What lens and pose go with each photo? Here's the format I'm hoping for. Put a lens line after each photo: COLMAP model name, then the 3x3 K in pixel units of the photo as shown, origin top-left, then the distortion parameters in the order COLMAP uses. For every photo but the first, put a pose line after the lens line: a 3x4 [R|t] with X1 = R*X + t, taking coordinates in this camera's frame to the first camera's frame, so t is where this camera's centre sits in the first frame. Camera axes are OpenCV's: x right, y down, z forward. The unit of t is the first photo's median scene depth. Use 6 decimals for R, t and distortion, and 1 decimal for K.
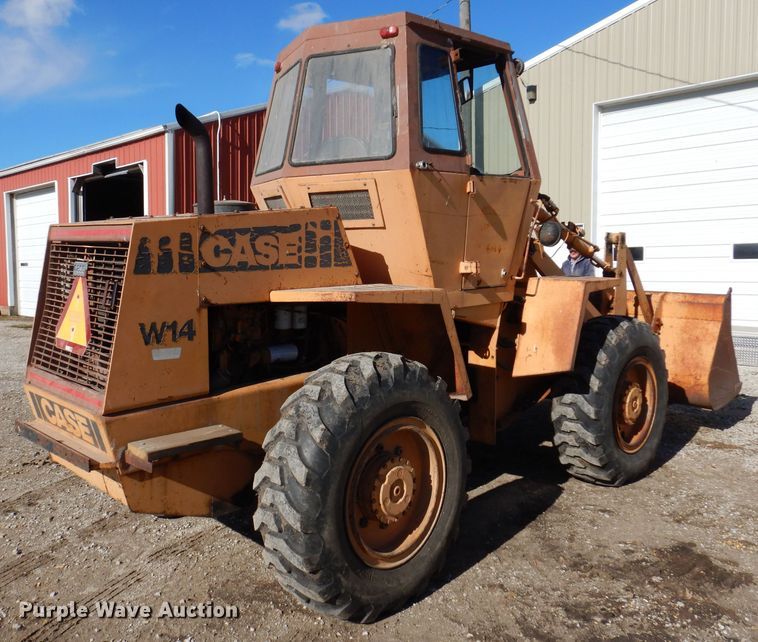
lens RADIAL K [[671.1, 0, 344.4], [0, 671.1, 303.5], [0, 0, 1]] dist [0.007507, 0.003112]
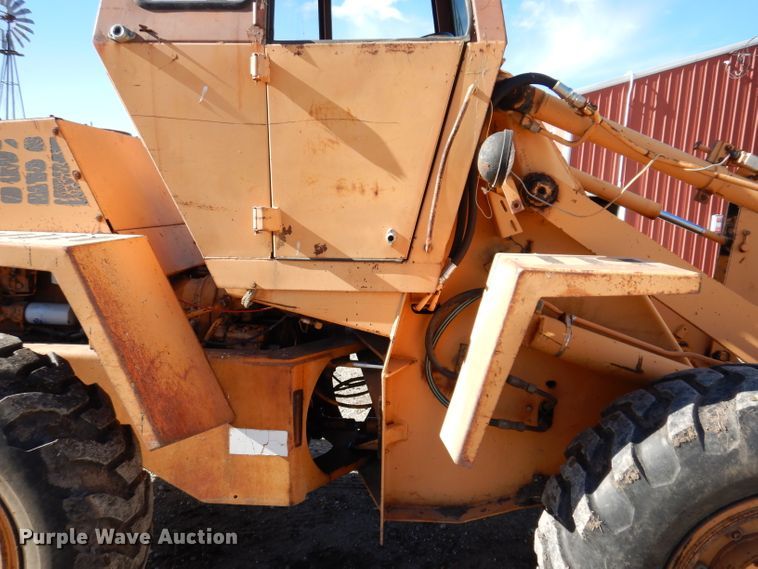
lens RADIAL K [[542.6, 0, 376.3], [0, 542.6, 286.6], [0, 0, 1]] dist [0.003634, 0.002462]
pose [[0.690457, 0.128626, -0.711845, 0.555624], [-0.097001, 0.991640, 0.085097, -0.043501], [0.716840, 0.010294, 0.697162, 0.729767]]
